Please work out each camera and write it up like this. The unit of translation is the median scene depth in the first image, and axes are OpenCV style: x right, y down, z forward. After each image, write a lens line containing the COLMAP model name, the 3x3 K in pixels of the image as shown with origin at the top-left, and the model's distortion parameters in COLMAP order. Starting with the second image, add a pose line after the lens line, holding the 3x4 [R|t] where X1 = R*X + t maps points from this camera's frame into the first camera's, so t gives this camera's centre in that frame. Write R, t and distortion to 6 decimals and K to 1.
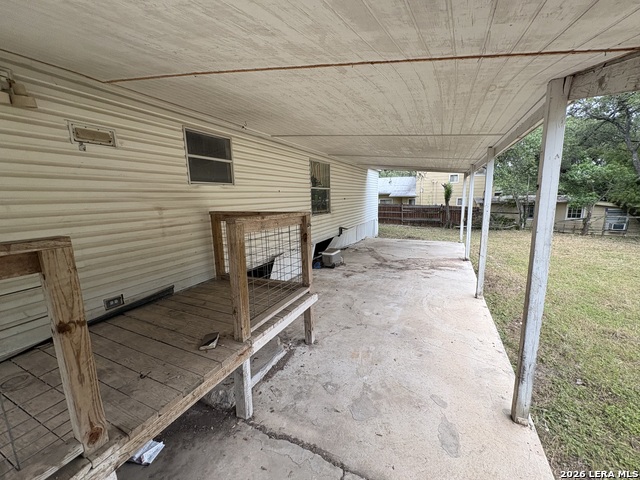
lens RADIAL K [[257.3, 0, 320.5], [0, 257.3, 240.3], [0, 0, 1]] dist [0.004752, -0.000830]
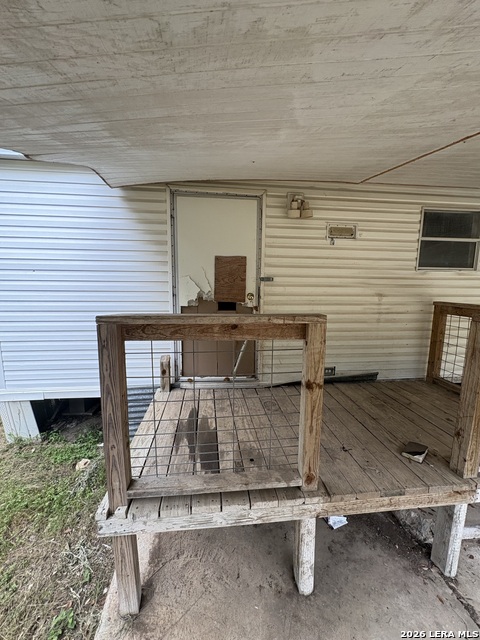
lens RADIAL K [[257.3, 0, 239.0], [0, 257.3, 320.9], [0, 0, 1]] dist [0.004752, -0.000830]
pose [[0.527752, 0.148750, -0.836272, -0.070612], [-0.165252, 0.983715, 0.070690, -0.002749], [0.833169, 0.100889, 0.543738, -0.005143]]
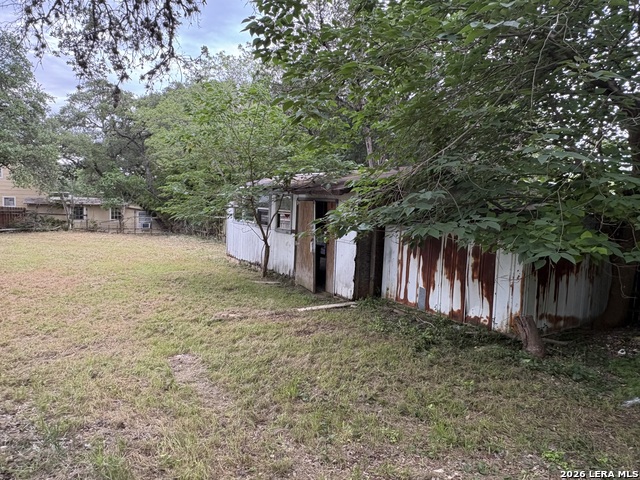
lens RADIAL K [[424.1, 0, 318.3], [0, 424.1, 237.9], [0, 0, 1]] dist [-0.002351, 0.006305]
pose [[0.515275, -0.040513, 0.856067, -1.098901], [0.102750, 0.994597, -0.014778, 0.869797], [-0.850843, 0.095575, 0.516654, -5.344476]]
